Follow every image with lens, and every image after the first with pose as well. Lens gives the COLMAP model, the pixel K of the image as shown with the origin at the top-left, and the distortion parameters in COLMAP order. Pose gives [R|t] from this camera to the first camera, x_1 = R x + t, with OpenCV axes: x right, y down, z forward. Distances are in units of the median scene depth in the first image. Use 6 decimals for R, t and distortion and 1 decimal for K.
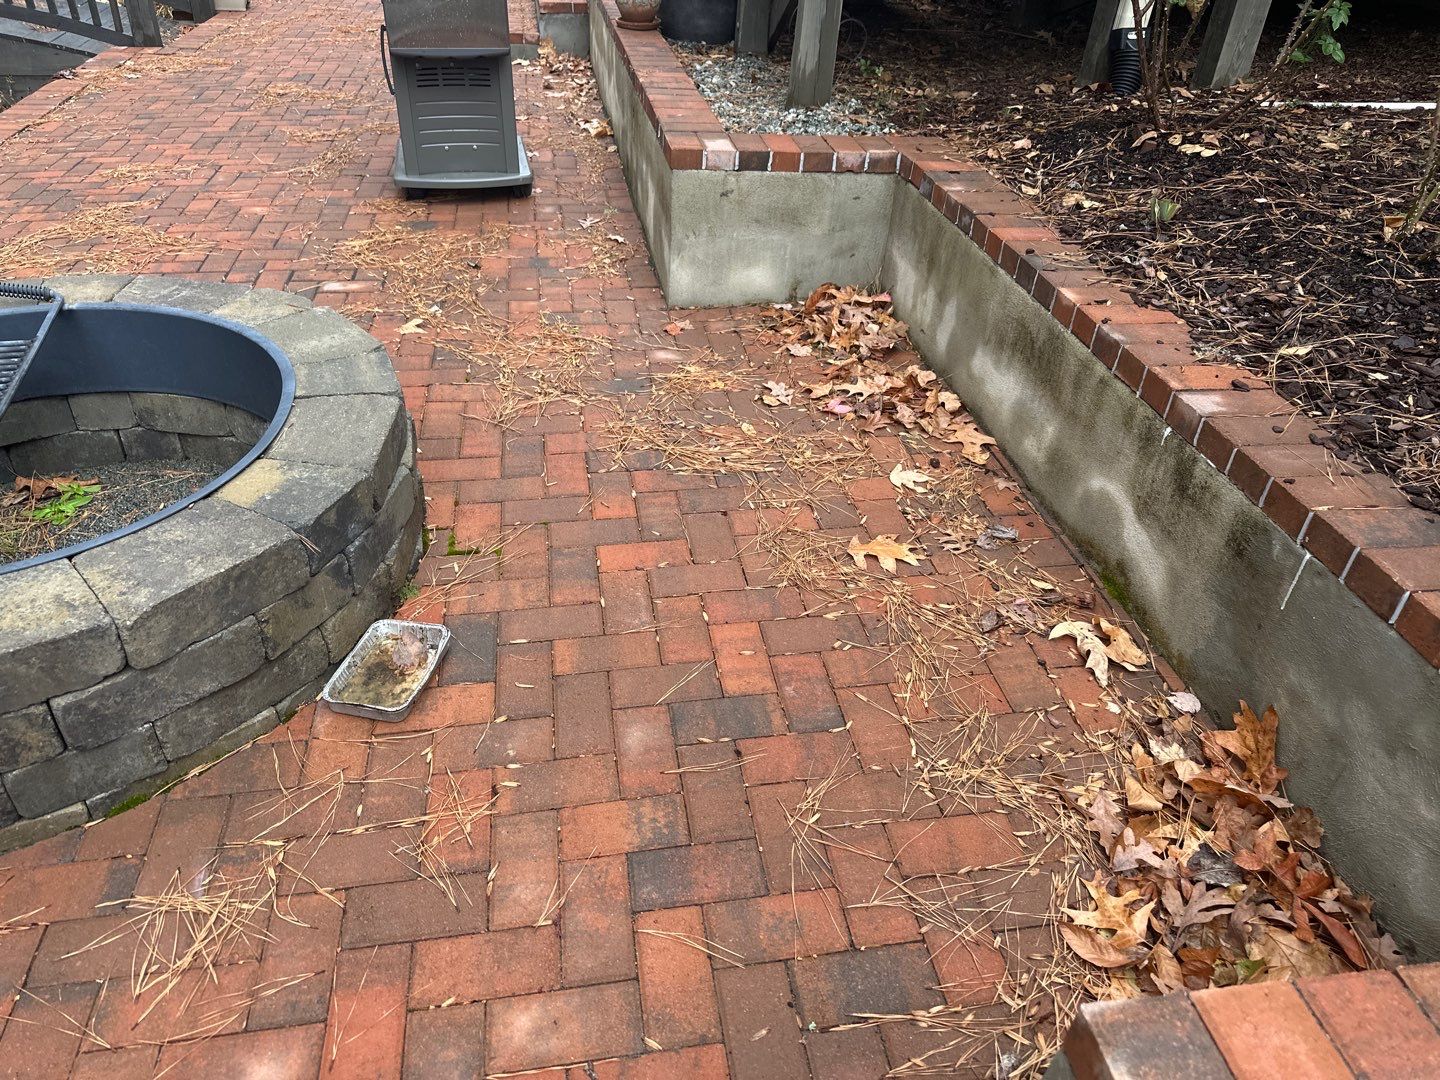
lens RADIAL K [[1028.2, 0, 716.2], [0, 1028.2, 545.3], [0, 0, 1]] dist [0.043253, -0.047891]
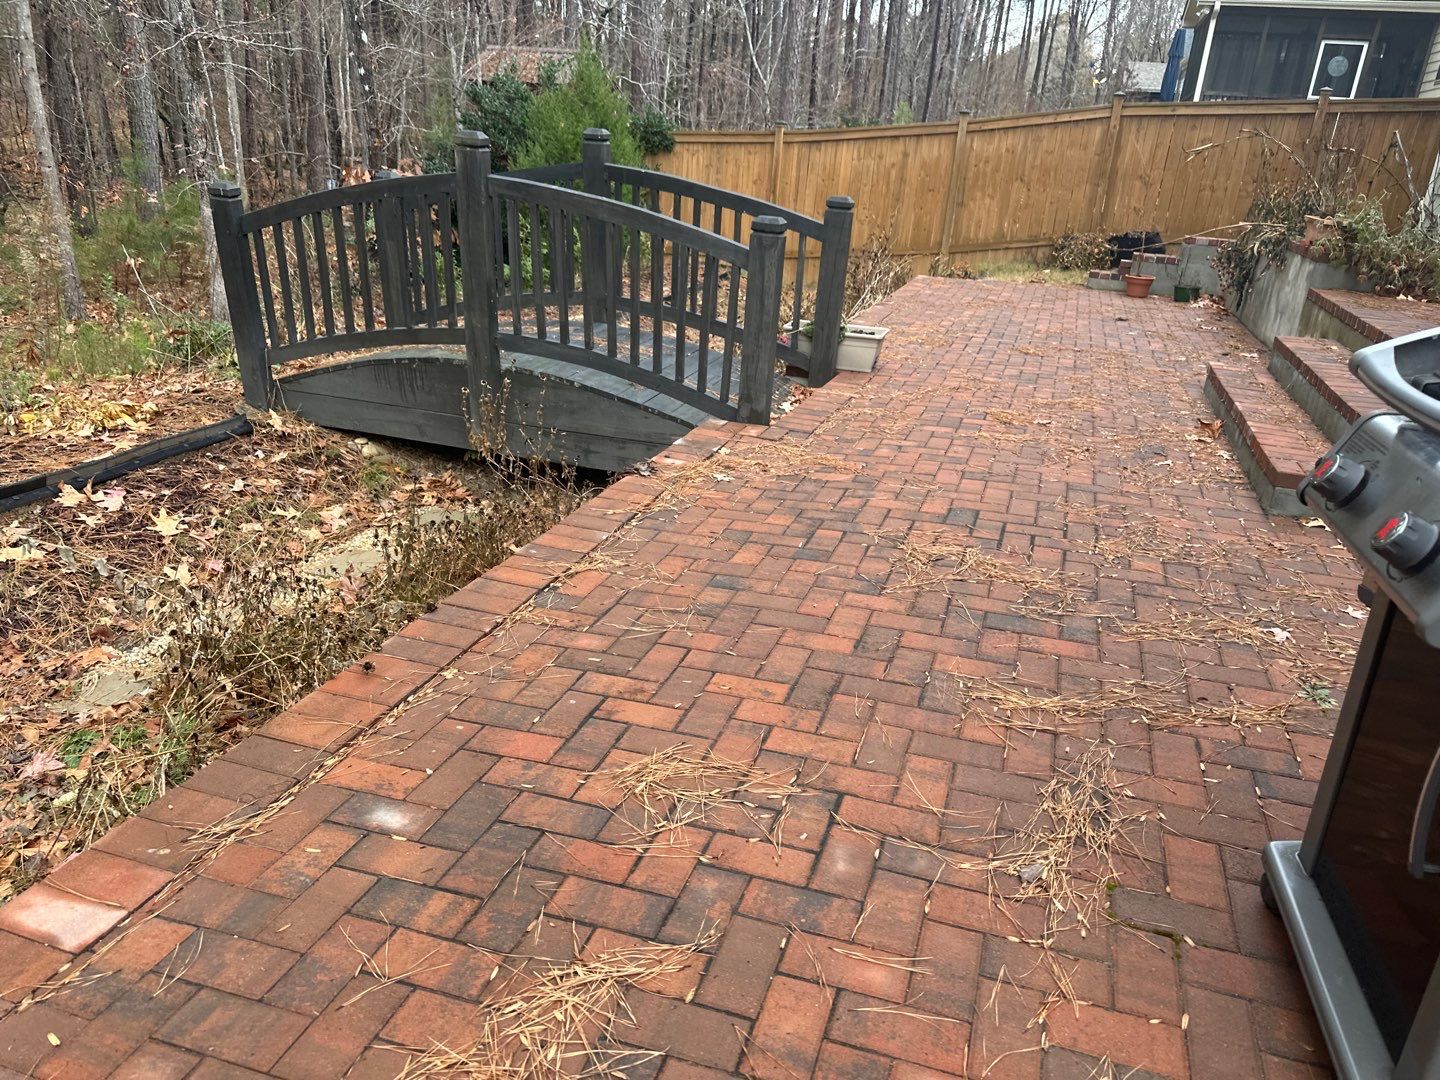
lens RADIAL K [[1027.3, 0, 720.0], [0, 1027.3, 540.0], [0, 0, 1]] dist [0.112946, -0.119023]
pose [[0.885562, 0.167854, -0.433133, -0.576249], [-0.275747, 0.940327, -0.199371, -0.617300], [0.373822, 0.295991, 0.879003, 0.899166]]
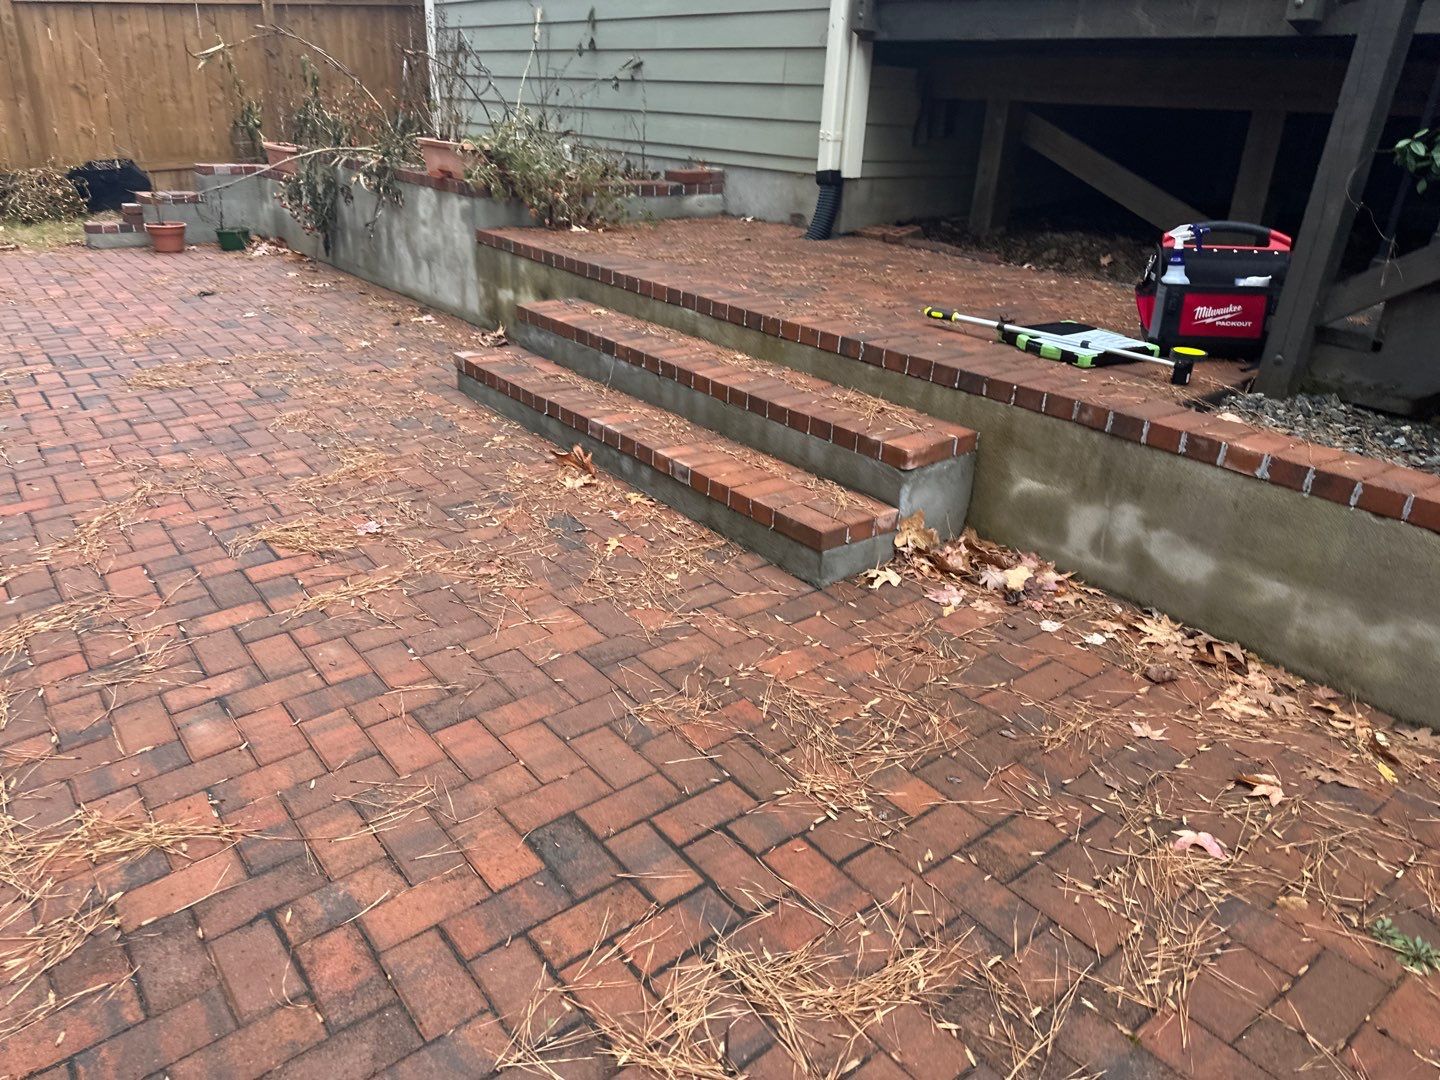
lens RADIAL K [[1028.2, 0, 716.2], [0, 1028.2, 545.3], [0, 0, 1]] dist [0.043253, -0.047891]
pose [[0.879540, -0.212554, 0.425711, -1.086664], [0.281010, 0.954026, -0.104245, -1.138676], [-0.383982, 0.211317, 0.898834, 1.589442]]
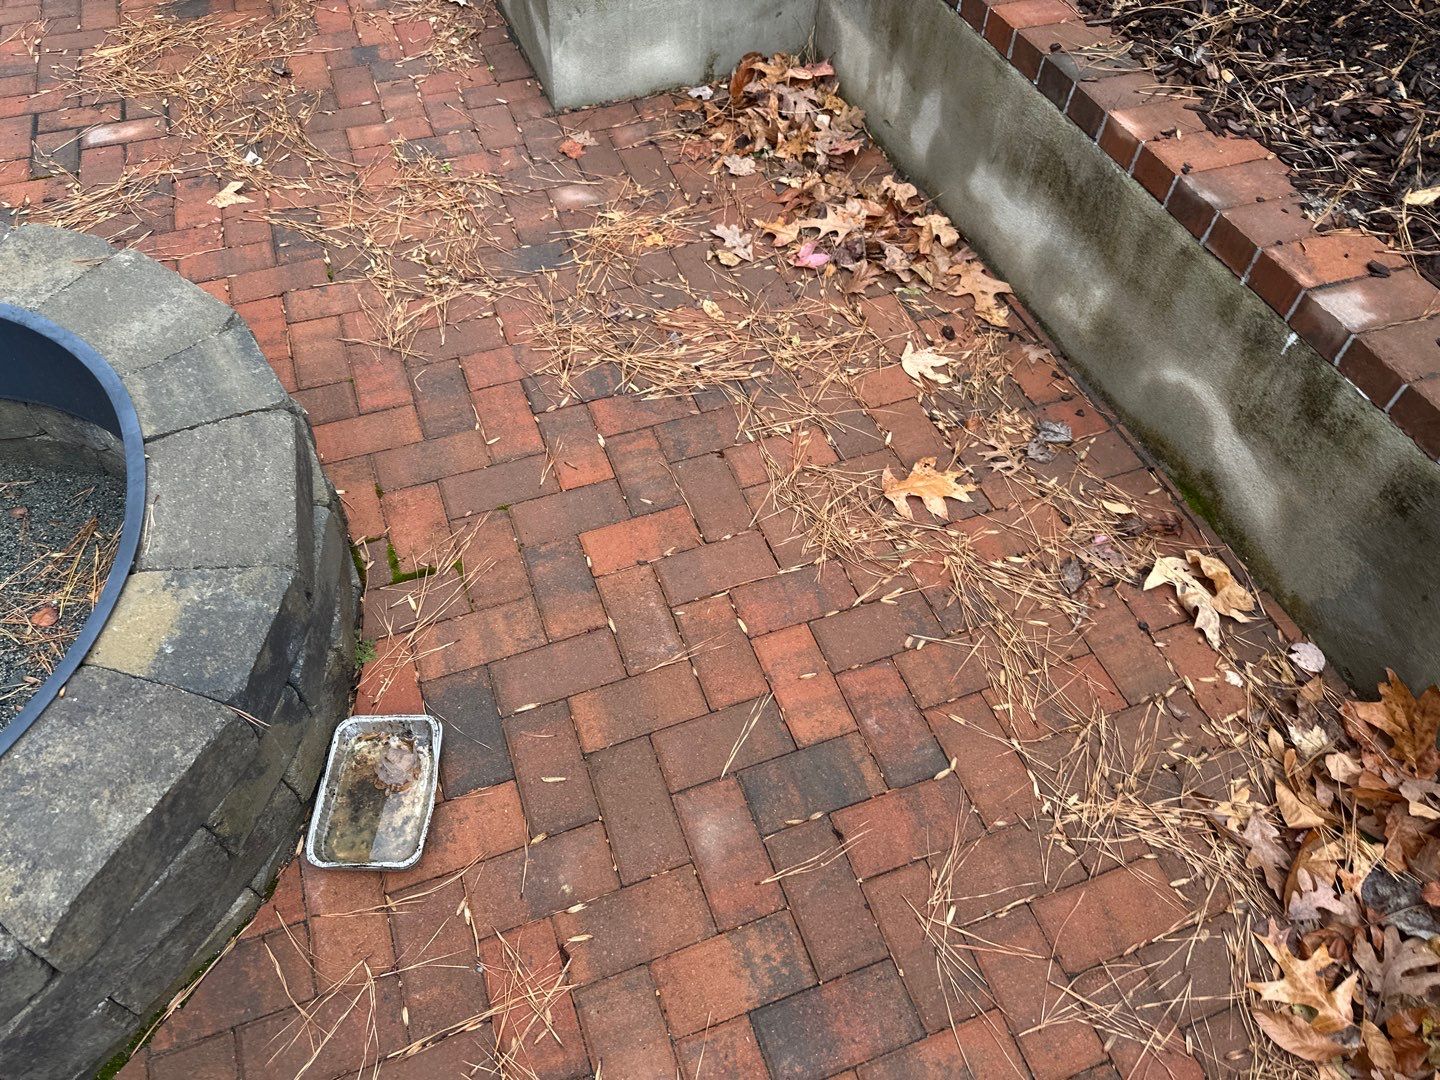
lens RADIAL K [[1040.4, 0, 720.0], [0, 1040.4, 540.0], [0, 0, 1]] dist [0.027724, -0.035181]
pose [[0.980471, -0.162862, 0.110239, -0.081380], [0.123194, 0.945560, 0.301231, -0.185926], [-0.153297, -0.281768, 0.947157, 0.180335]]
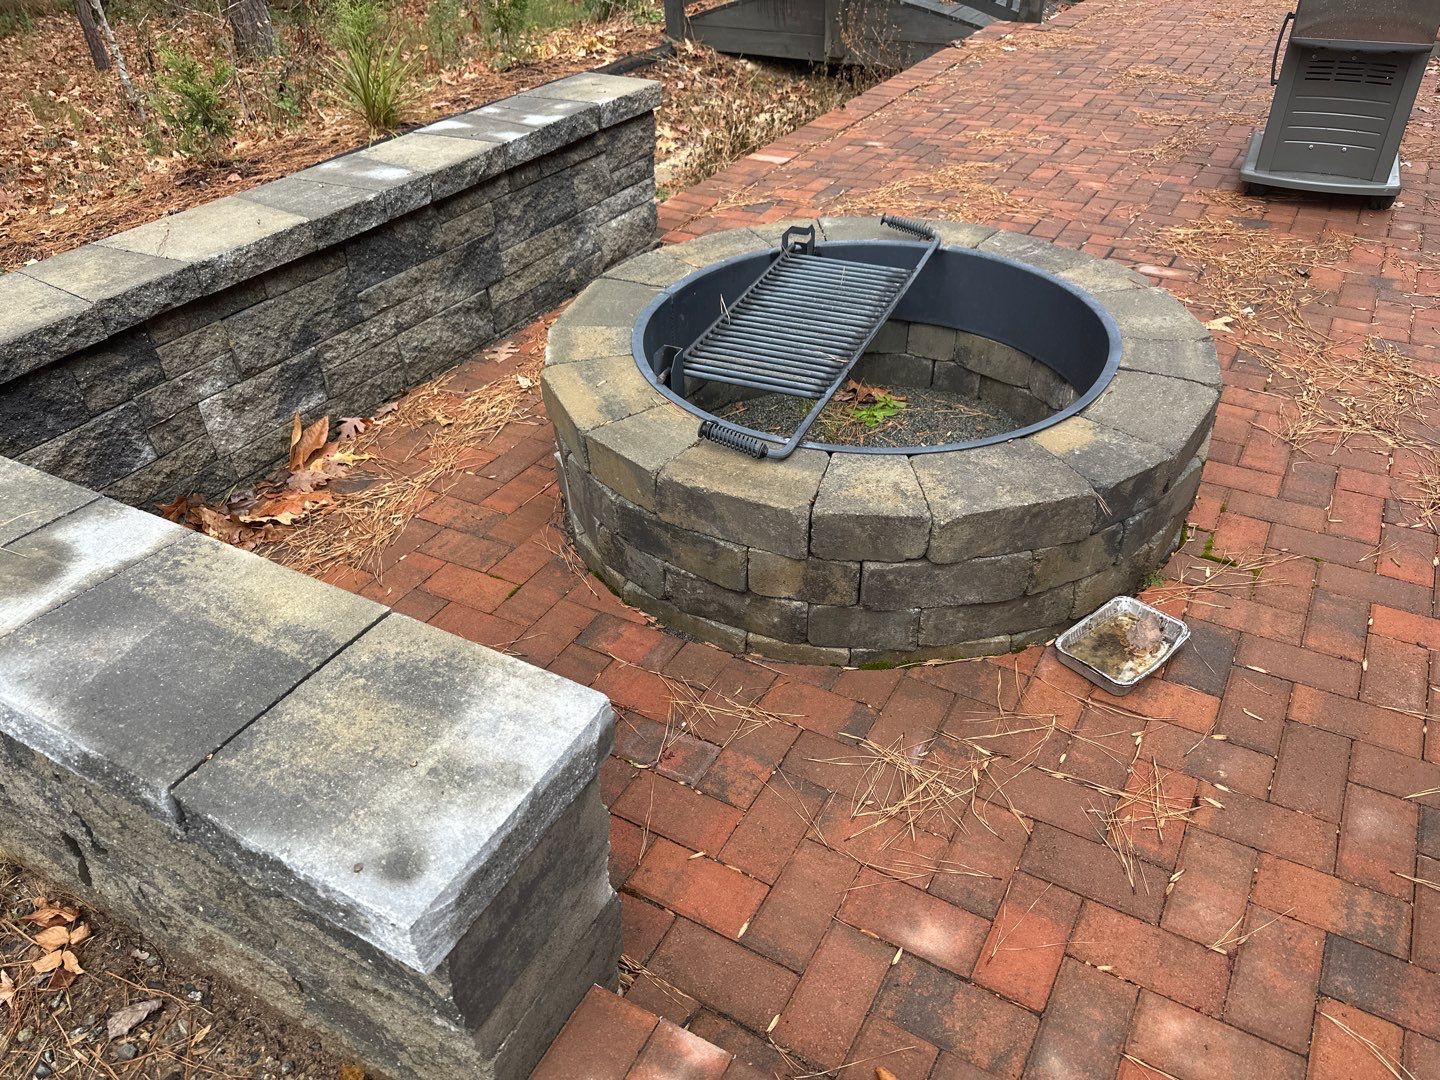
lens RADIAL K [[1021.2, 0, 720.0], [0, 1021.2, 540.0], [0, 0, 1]] dist [0.031392, -0.041039]
pose [[0.767521, 0.326785, -0.551474, -0.064877], [-0.318737, 0.940965, 0.113979, 0.023107], [0.556164, 0.088294, 0.826369, -0.048673]]
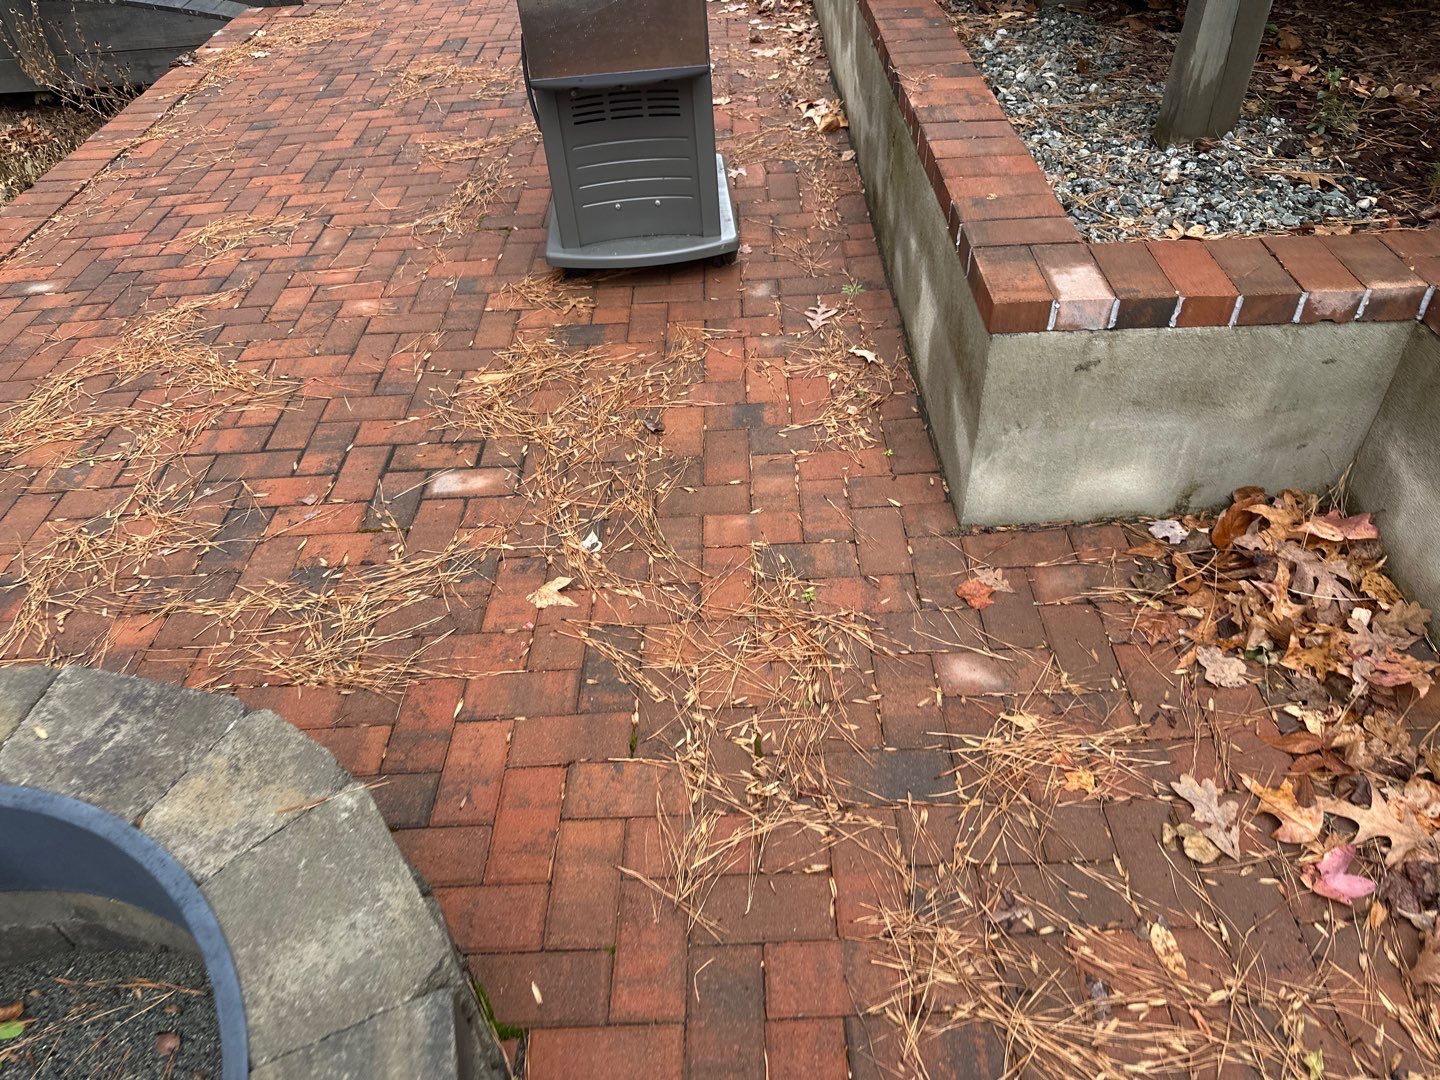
lens RADIAL K [[1033.2, 0, 710.2], [0, 1033.2, 536.3], [0, 0, 1]] dist [0.089483, -0.123103]
pose [[0.982635, 0.029344, -0.183214, -0.100316], [-0.010374, 0.994560, 0.103651, -0.363556], [0.185259, -0.099950, 0.977594, 0.473643]]
